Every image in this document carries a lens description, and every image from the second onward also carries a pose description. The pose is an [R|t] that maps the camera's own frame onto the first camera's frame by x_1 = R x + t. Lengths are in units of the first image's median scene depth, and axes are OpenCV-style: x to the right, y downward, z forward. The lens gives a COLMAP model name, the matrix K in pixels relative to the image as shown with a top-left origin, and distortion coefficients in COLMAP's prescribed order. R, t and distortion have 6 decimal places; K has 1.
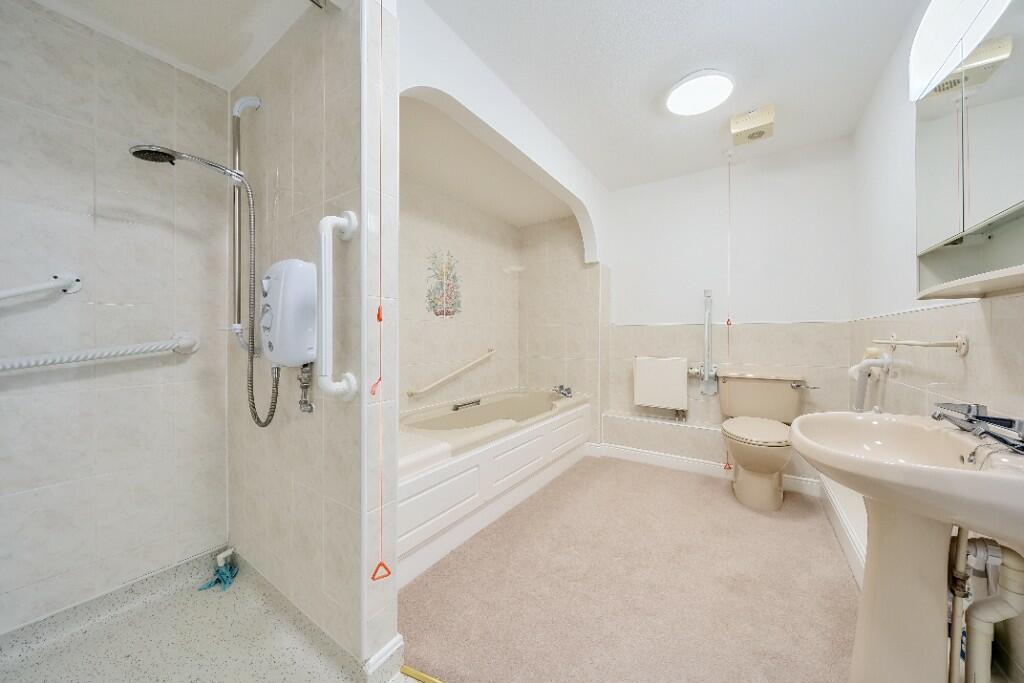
lens RADIAL K [[346.2, 0, 518.0], [0, 346.2, 346.0], [0, 0, 1]] dist [-0.007208, -0.000055]
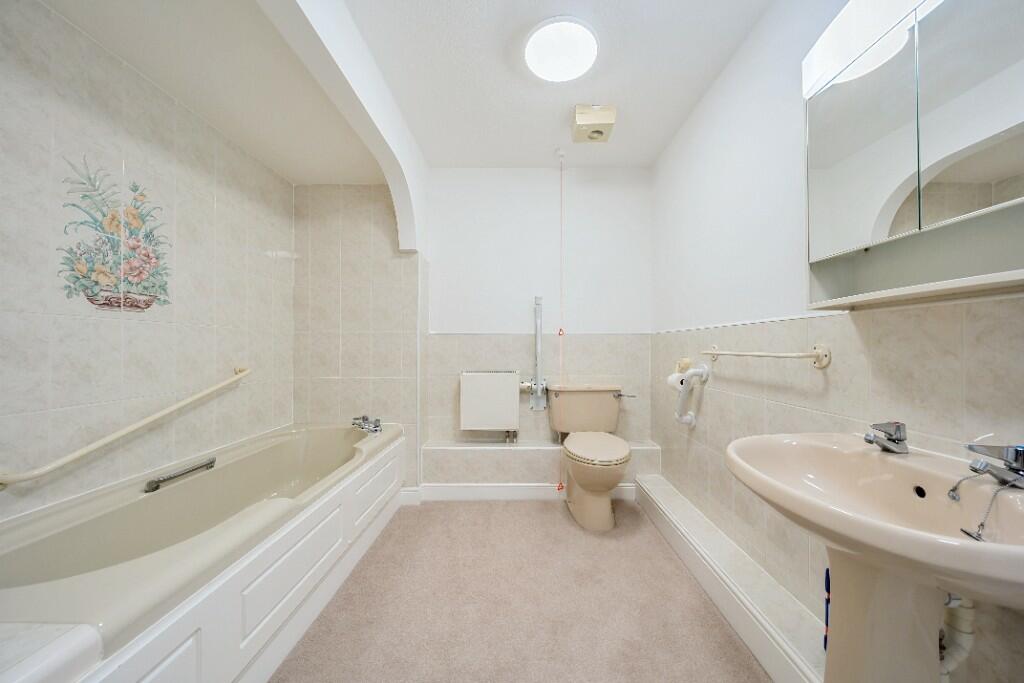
lens RADIAL K [[346.2, 0, 518.0], [0, 346.2, 346.0], [0, 0, 1]] dist [-0.007208, -0.000055]
pose [[0.831602, -0.000462, 0.555372, -0.009610], [0.016000, 0.999604, -0.023127, -0.010658], [-0.555142, 0.028118, 0.831280, 0.264717]]
